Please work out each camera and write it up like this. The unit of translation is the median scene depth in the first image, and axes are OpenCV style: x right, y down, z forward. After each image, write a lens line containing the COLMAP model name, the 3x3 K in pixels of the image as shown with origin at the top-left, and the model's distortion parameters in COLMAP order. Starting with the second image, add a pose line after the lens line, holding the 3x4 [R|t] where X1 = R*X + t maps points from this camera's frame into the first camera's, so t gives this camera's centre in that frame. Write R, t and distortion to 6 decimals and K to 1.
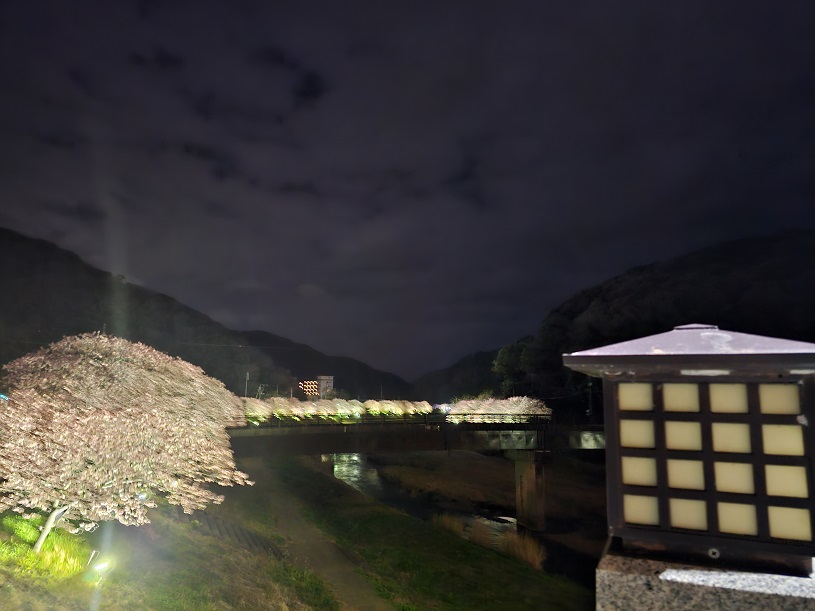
lens RADIAL K [[562.3, 0, 410.2], [0, 562.3, 311.6], [0, 0, 1]] dist [0.032260, -0.012666]
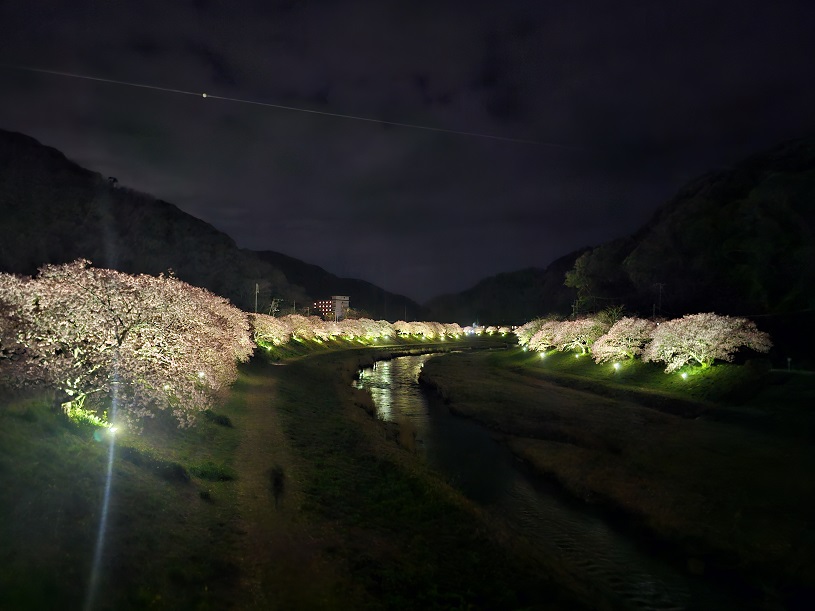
lens RADIAL K [[562.3, 0, 404.6], [0, 562.3, 303.5], [0, 0, 1]] dist [0.032260, -0.012666]
pose [[0.999588, 0.010338, -0.026781, -0.047122], [-0.007018, 0.992603, 0.121206, 0.030063], [0.027836, -0.120968, 0.992266, 0.171255]]
